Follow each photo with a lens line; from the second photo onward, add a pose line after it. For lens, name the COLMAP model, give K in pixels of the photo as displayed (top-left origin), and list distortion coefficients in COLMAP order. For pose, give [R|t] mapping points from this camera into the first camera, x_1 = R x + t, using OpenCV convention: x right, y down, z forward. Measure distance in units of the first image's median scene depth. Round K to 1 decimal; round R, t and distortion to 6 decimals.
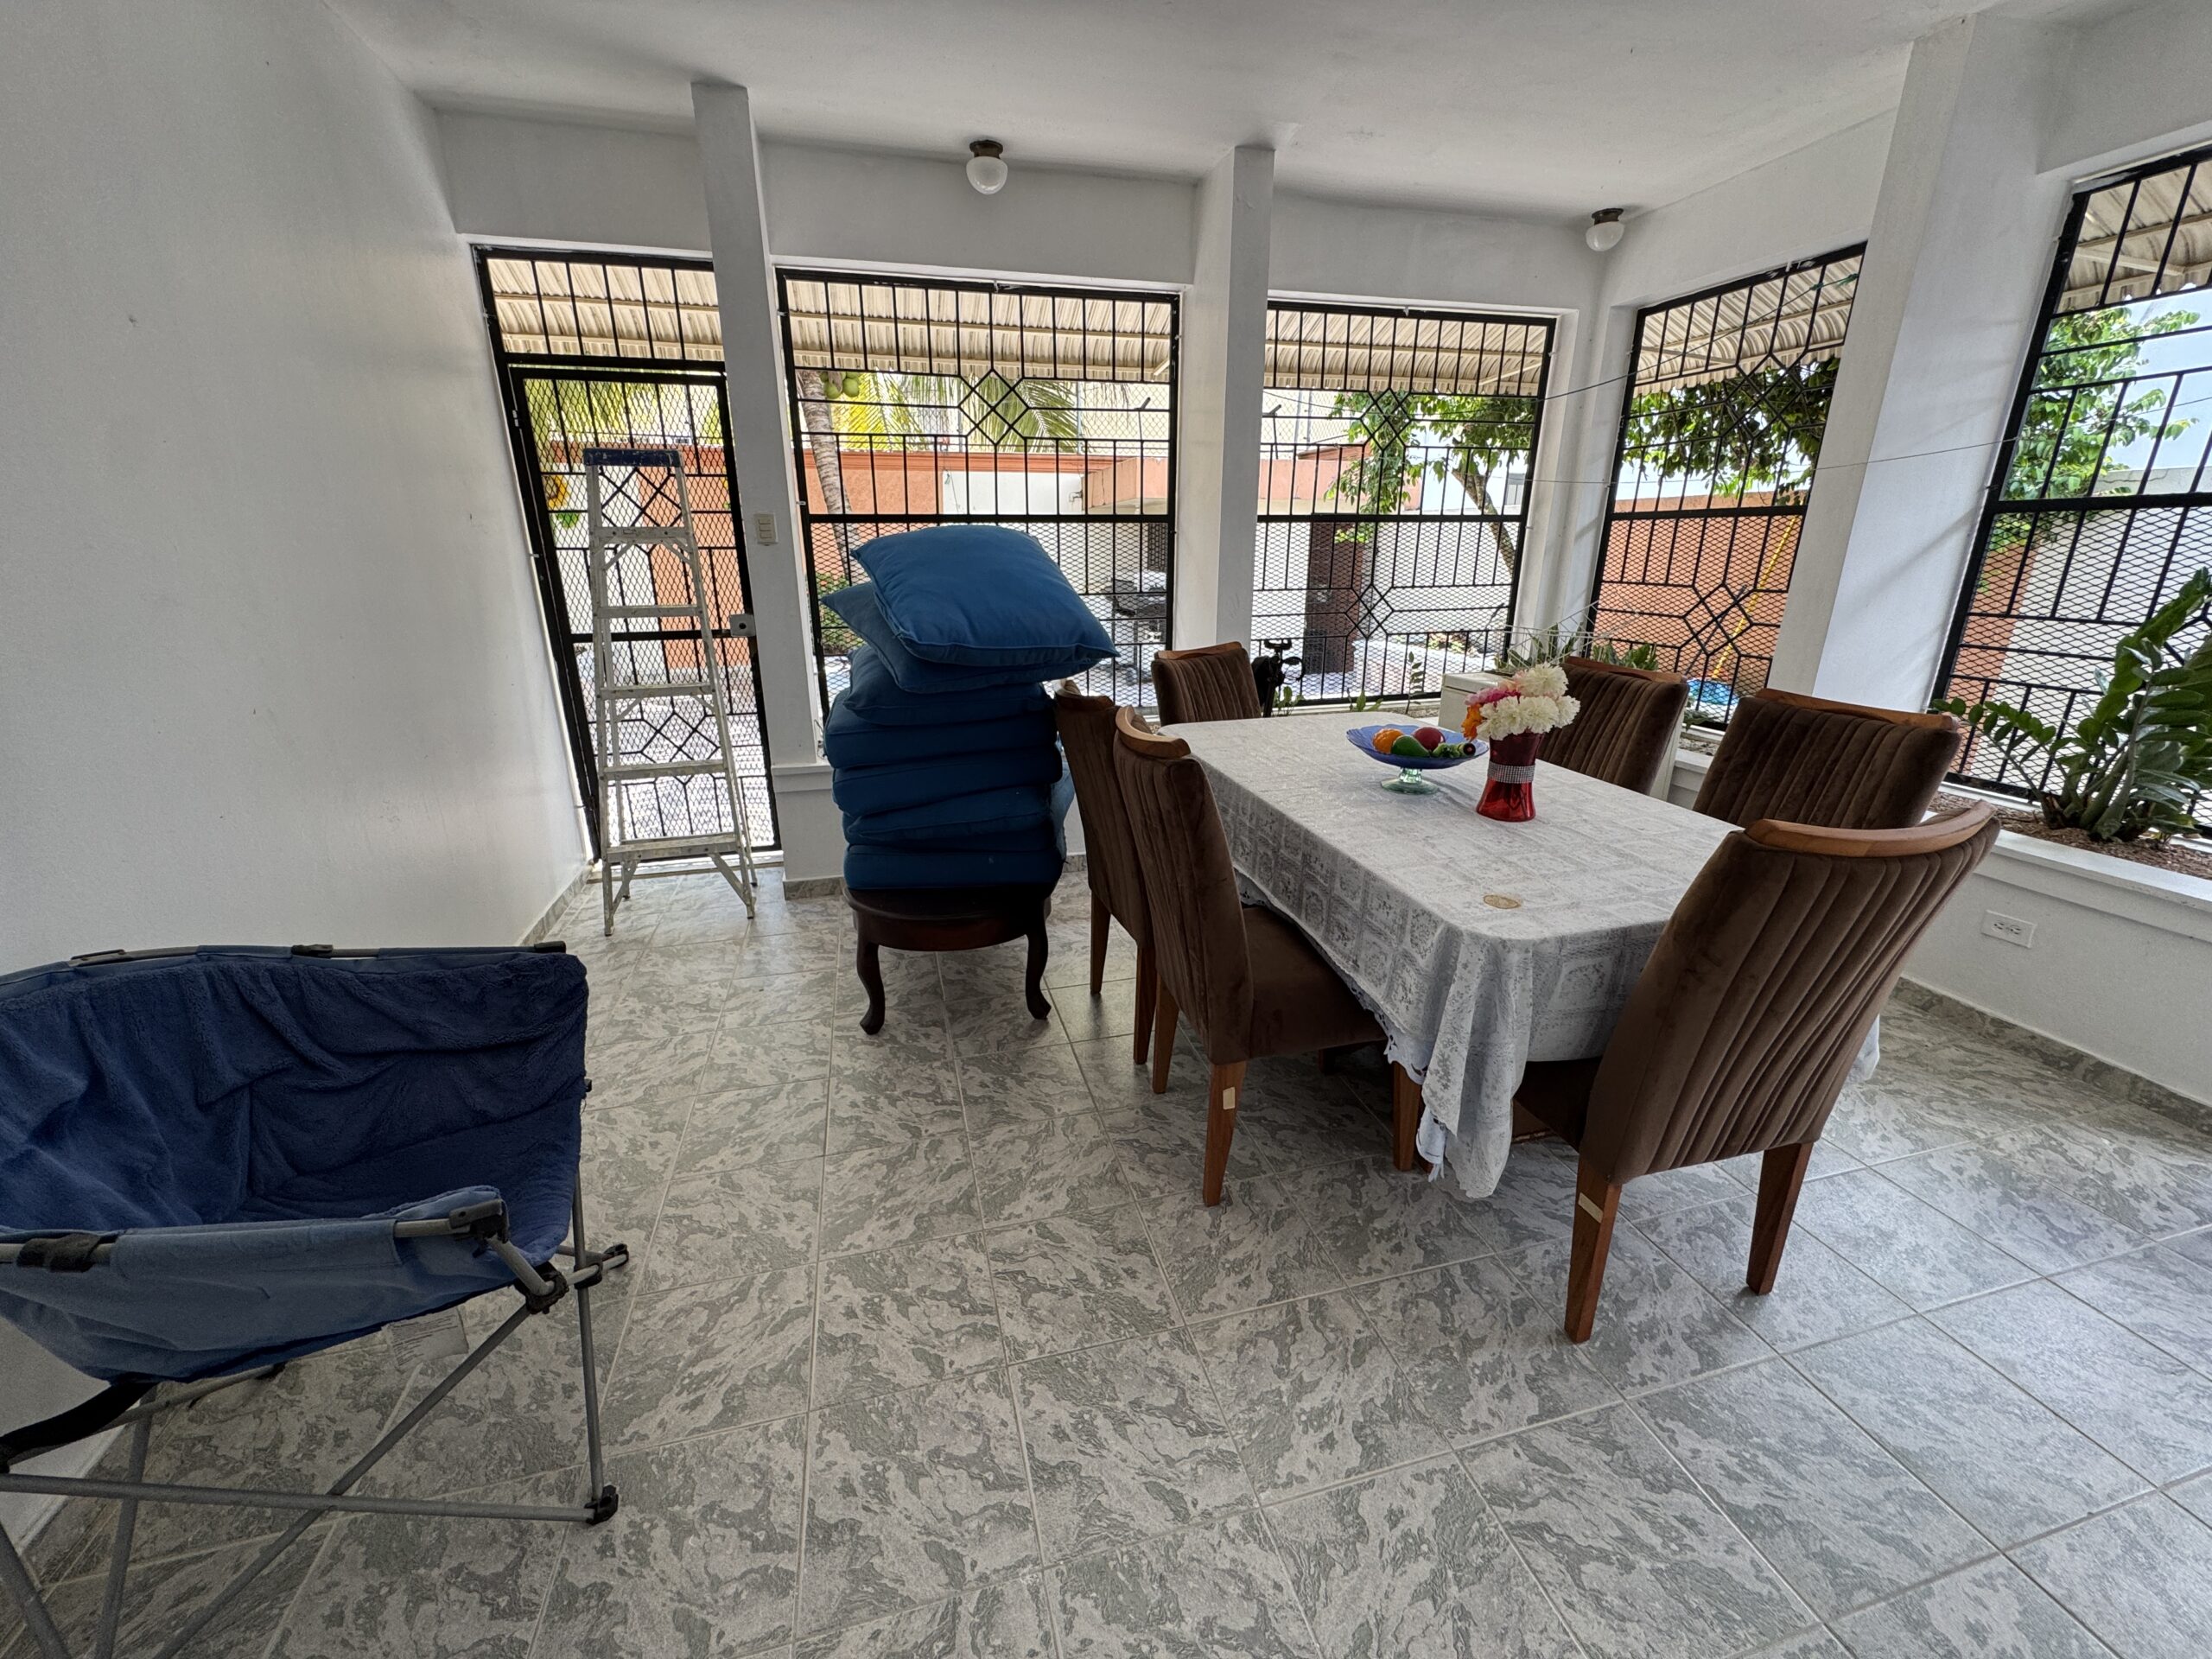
lens RADIAL K [[878.4, 0, 1104.6], [0, 878.4, 831.0], [0, 0, 1]] dist [-0.003525, 0.000216]
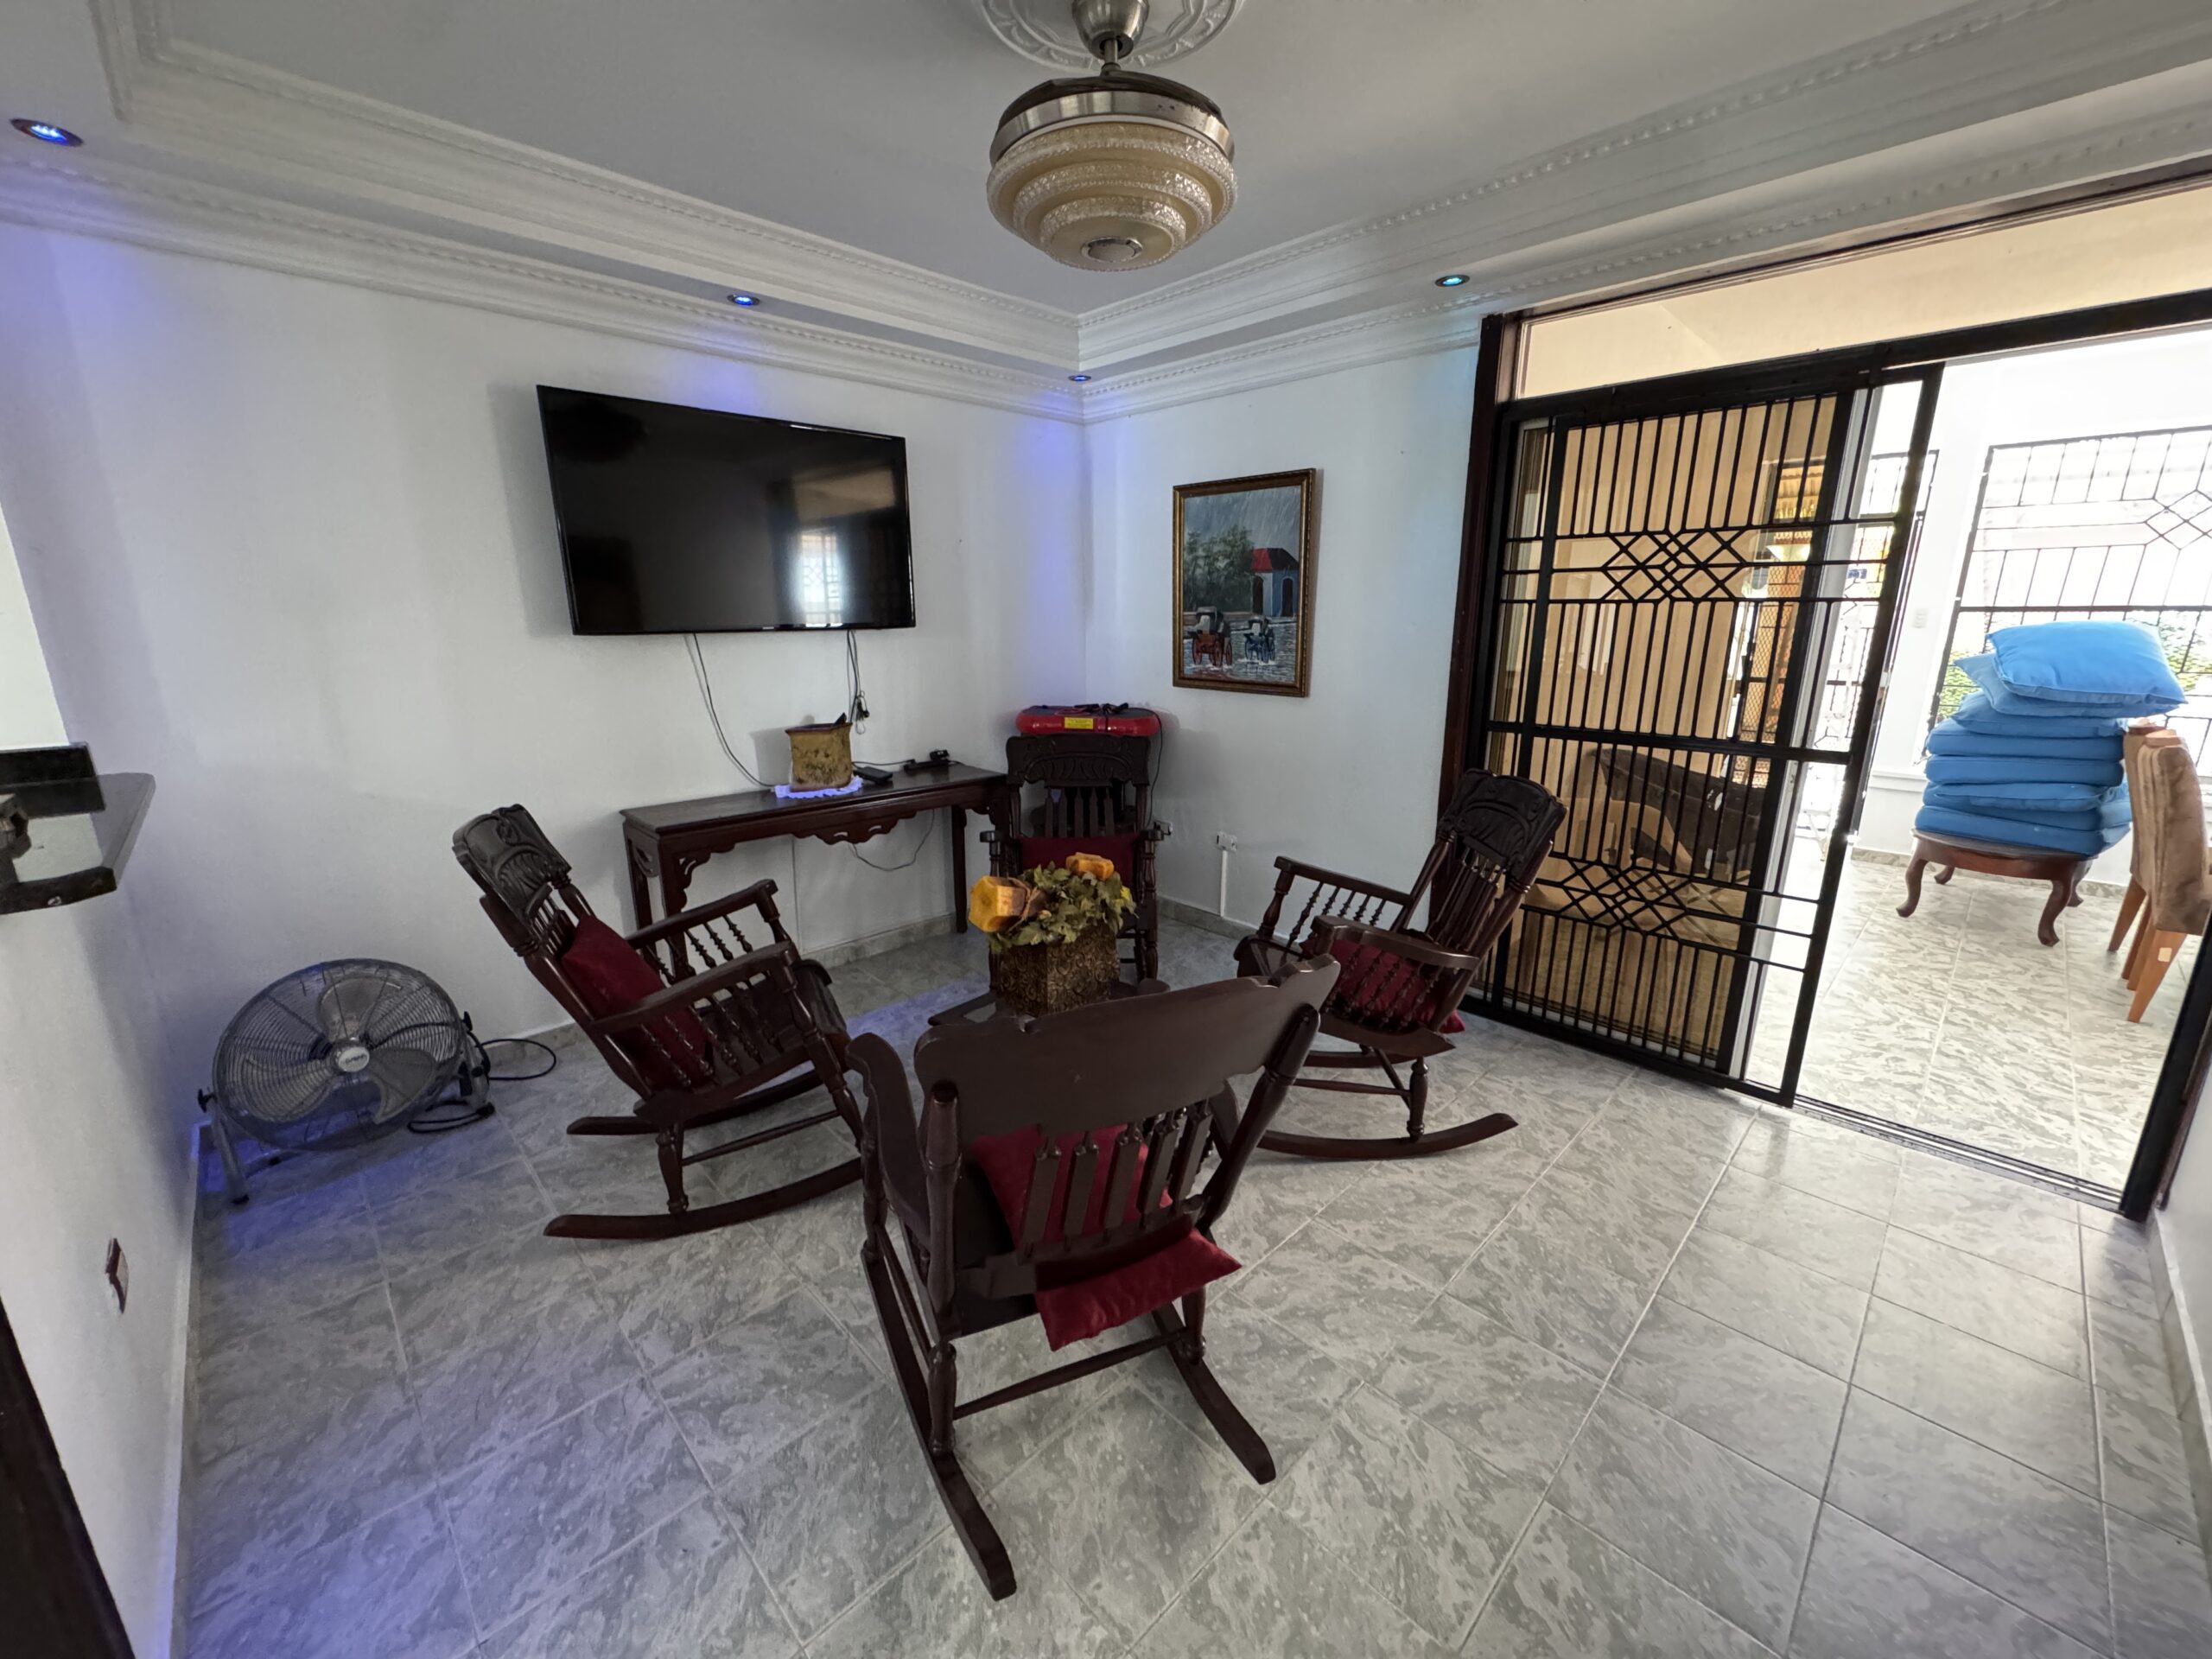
lens RADIAL K [[878.4, 0, 1104.6], [0, 878.4, 831.0], [0, 0, 1]] dist [-0.003525, 0.000216]
pose [[0.490646, 0.214123, -0.844641, 0.405600], [-0.272911, 0.958329, 0.084411, 0.387749], [0.827518, 0.189096, 0.528637, -1.304686]]
